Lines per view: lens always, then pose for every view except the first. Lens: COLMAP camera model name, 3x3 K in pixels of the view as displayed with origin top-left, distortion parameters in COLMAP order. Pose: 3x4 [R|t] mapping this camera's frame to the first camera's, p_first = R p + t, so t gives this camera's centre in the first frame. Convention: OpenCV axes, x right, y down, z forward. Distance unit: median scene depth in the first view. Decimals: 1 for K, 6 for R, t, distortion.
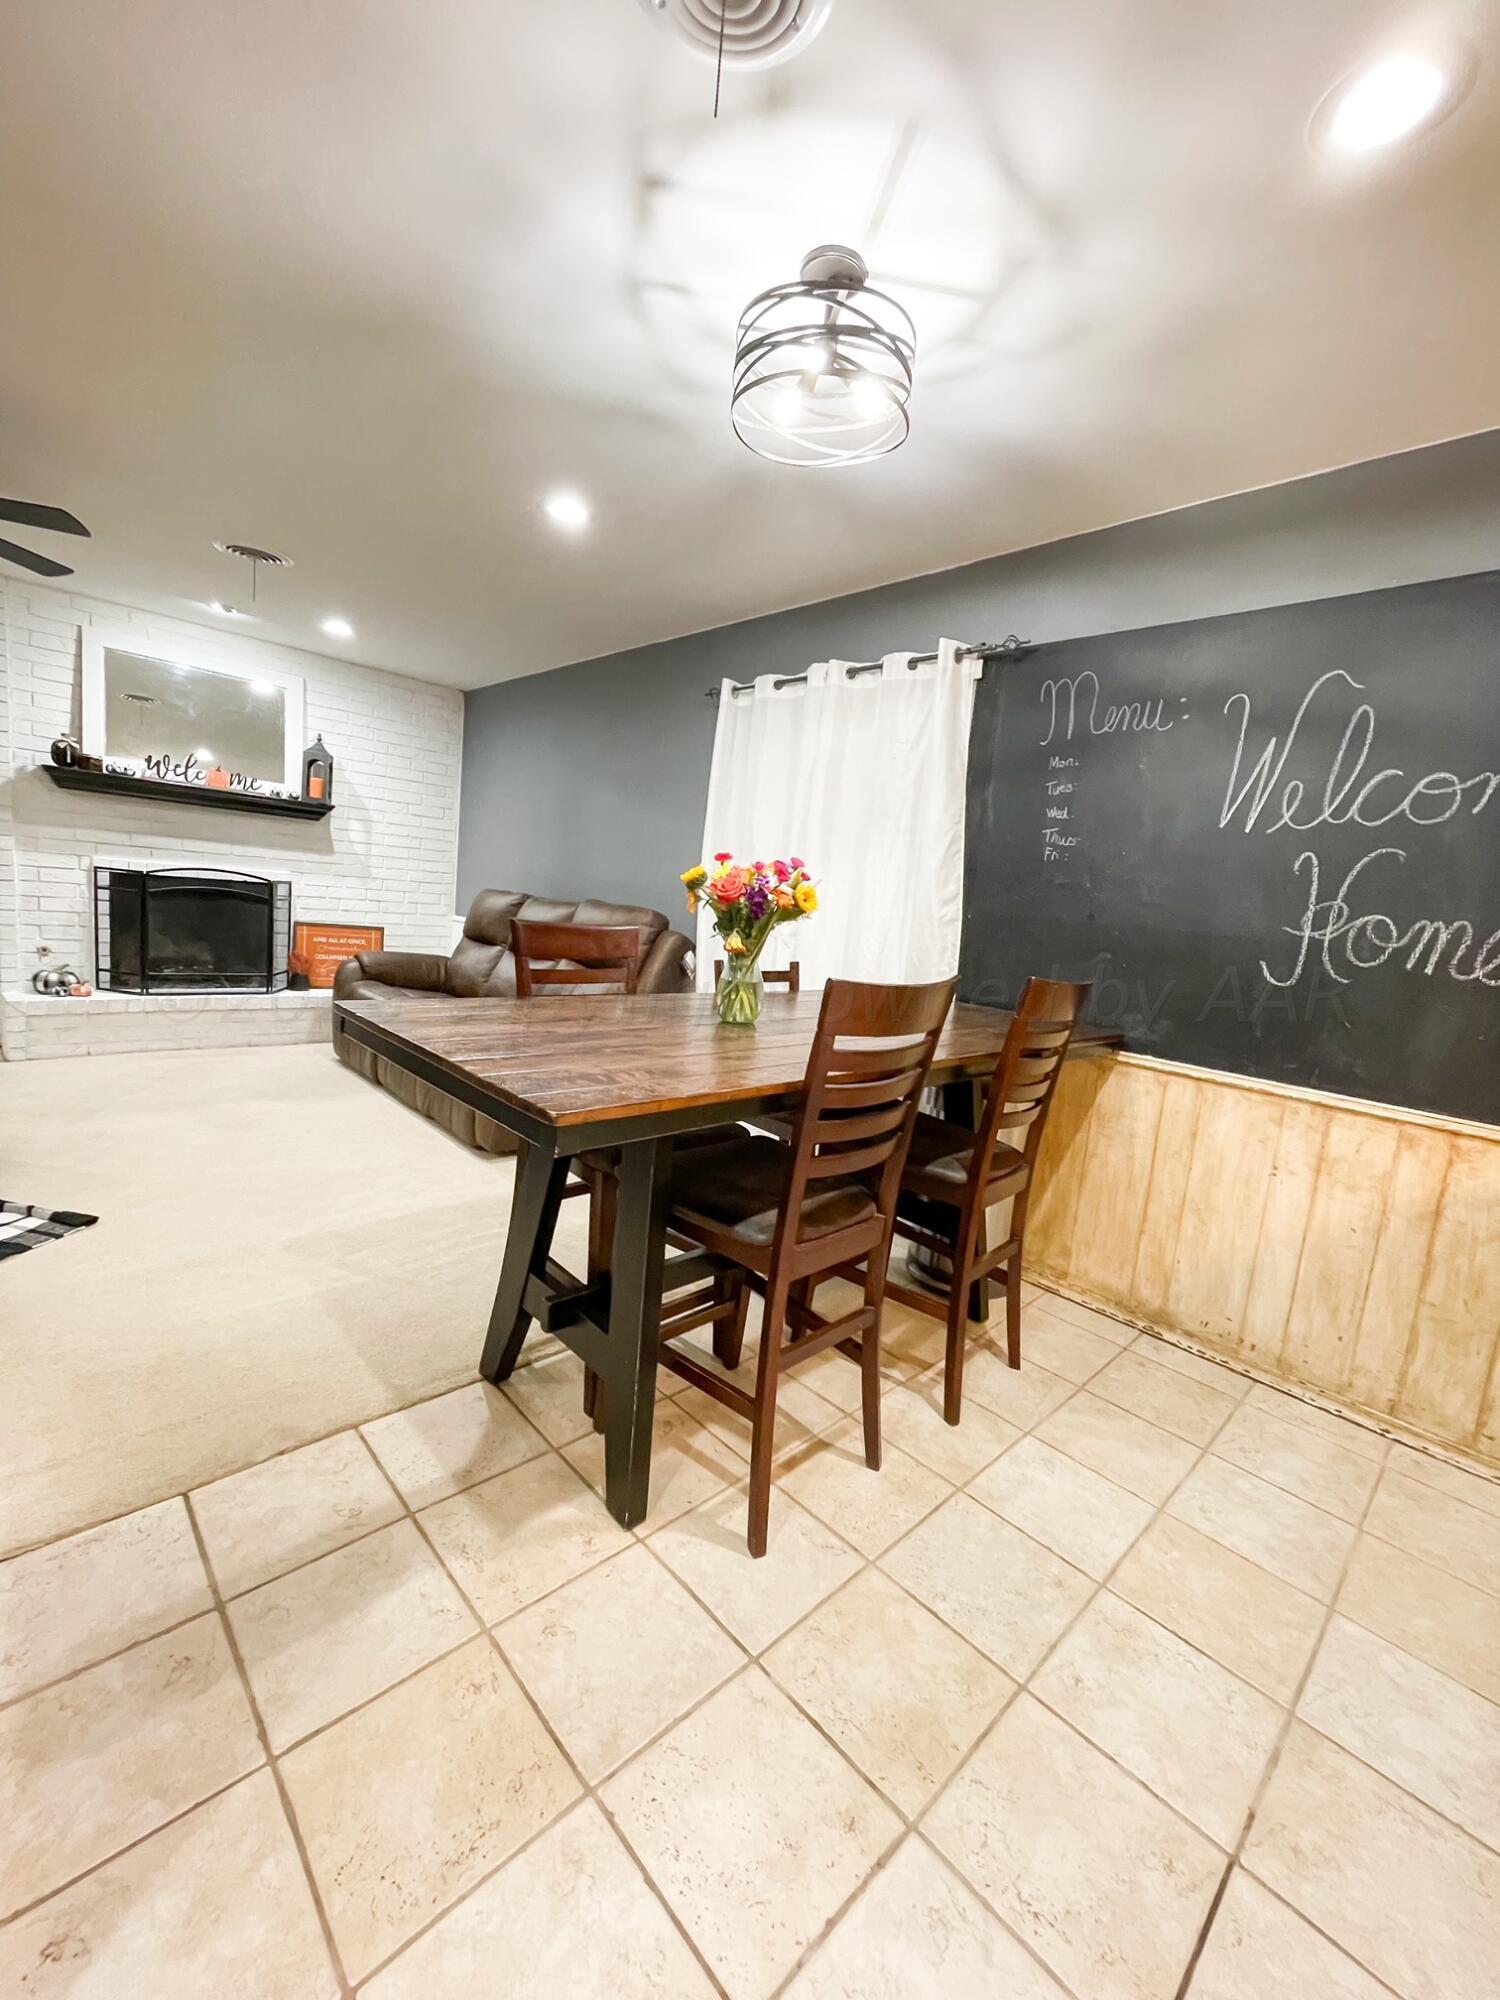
lens RADIAL K [[801.2, 0, 750.0], [0, 801.2, 1000.0], [0, 0, 1]] dist [-0.002943, -0.000240]
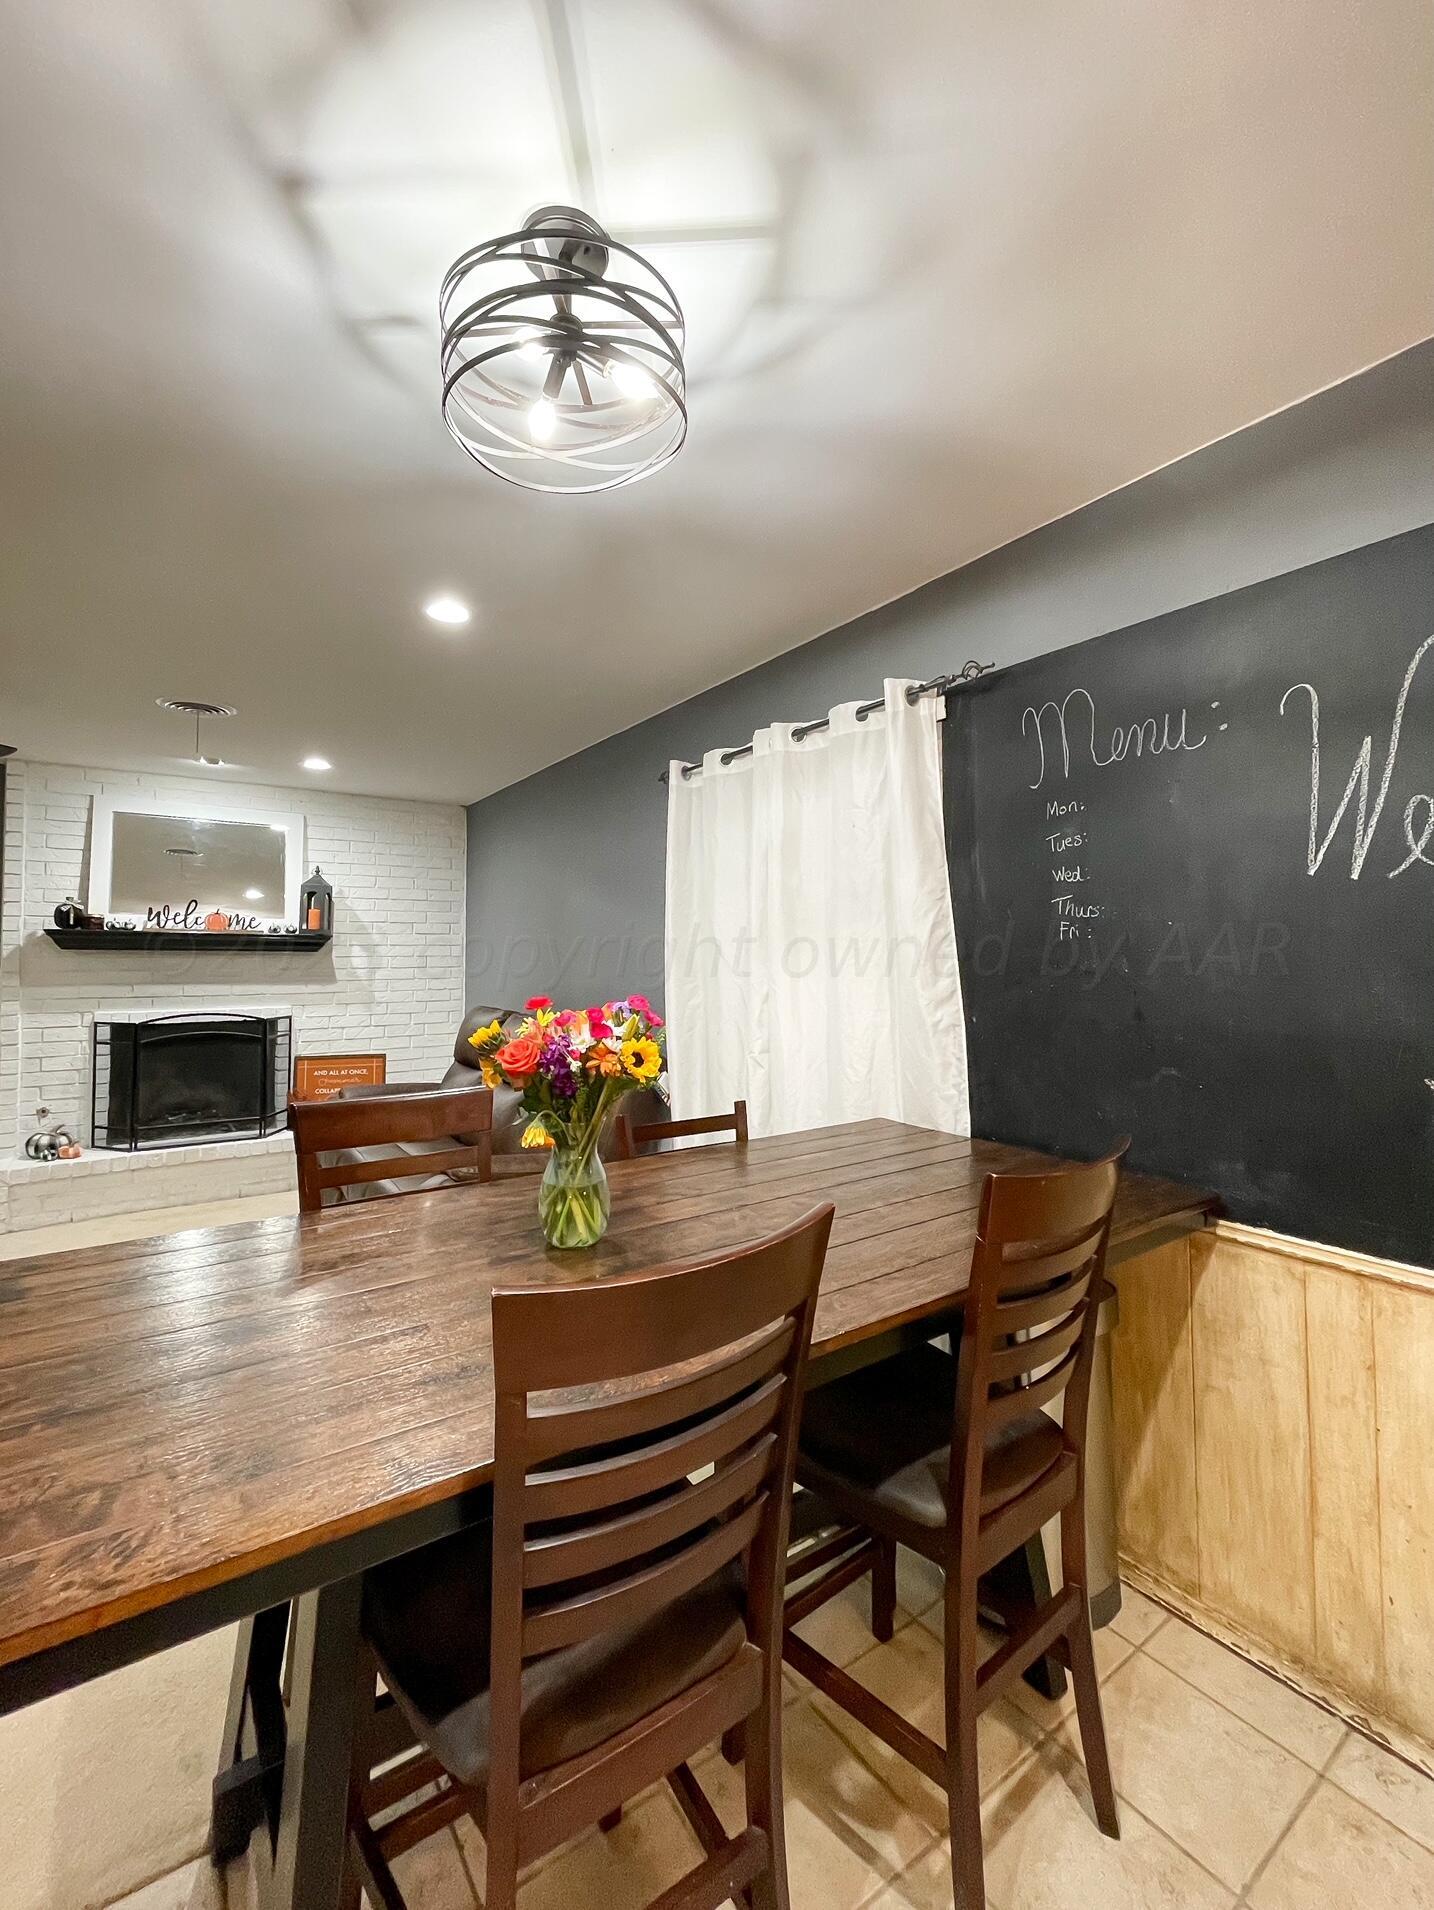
lens RADIAL K [[806.2, 0, 703.4], [0, 806.2, 921.6], [0, 0, 1]] dist [-0.002393, -0.000341]
pose [[0.981063, -0.103504, -0.163714, 0.109442], [0.072003, 0.979561, -0.187818, -0.048708], [0.179808, 0.172473, 0.968464, 0.147936]]
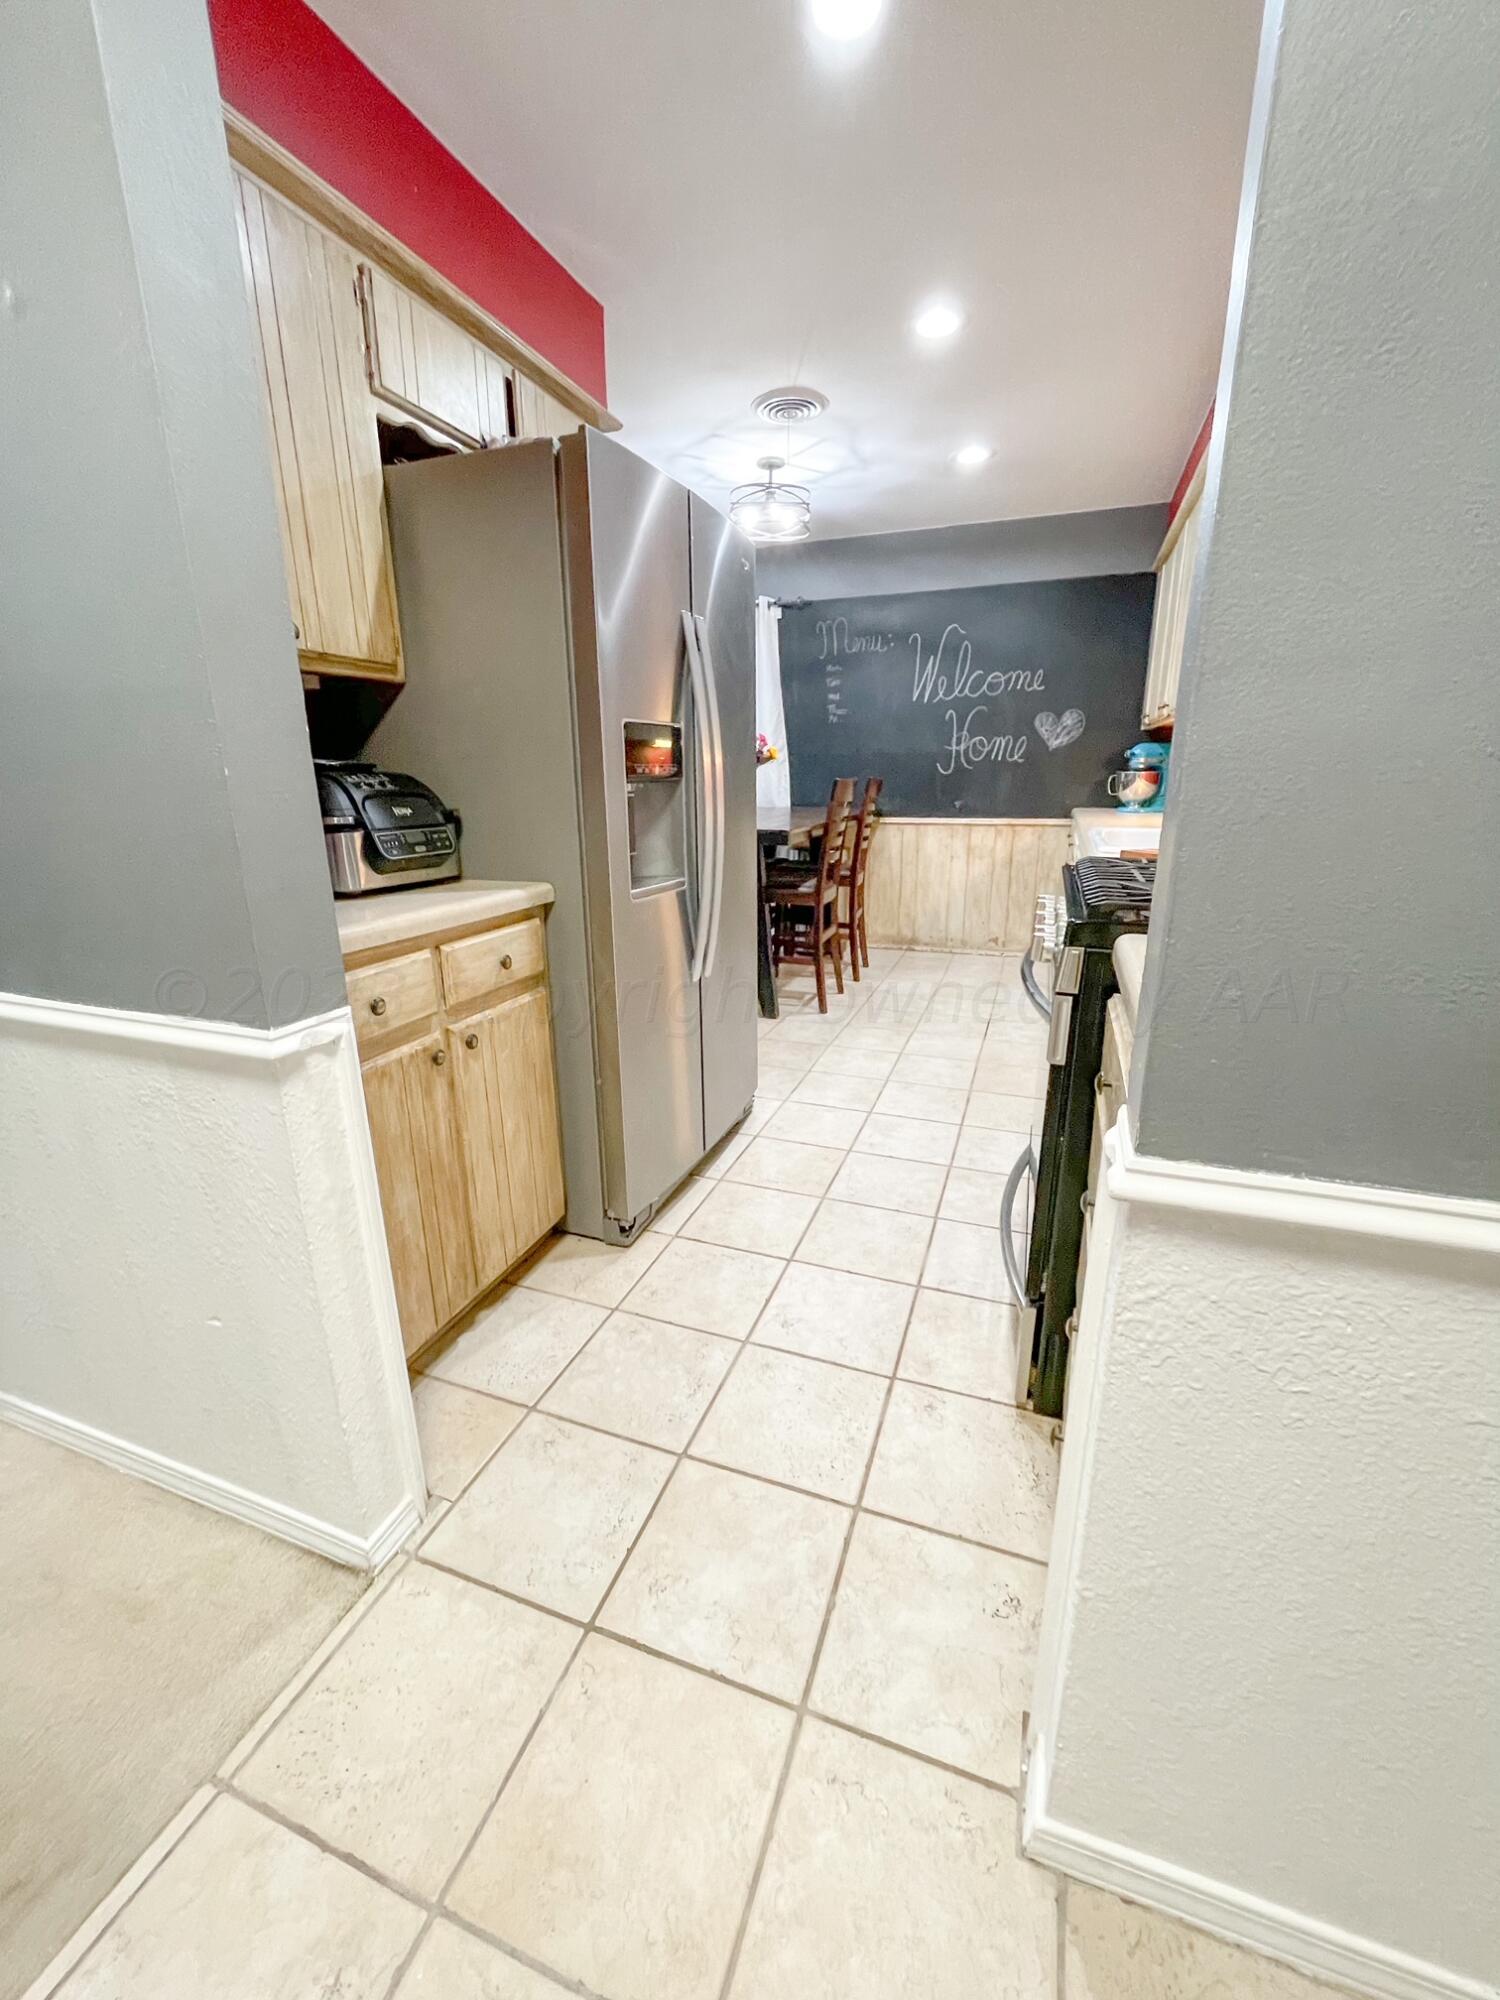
lens RADIAL K [[801.2, 0, 750.0], [0, 801.2, 1000.0], [0, 0, 1]] dist [-0.002943, -0.000240]
pose [[0.894187, -0.217790, 0.391149, -0.432414], [0.150585, 0.969104, 0.195348, 0.039072], [-0.421609, -0.115776, 0.899356, -0.438283]]
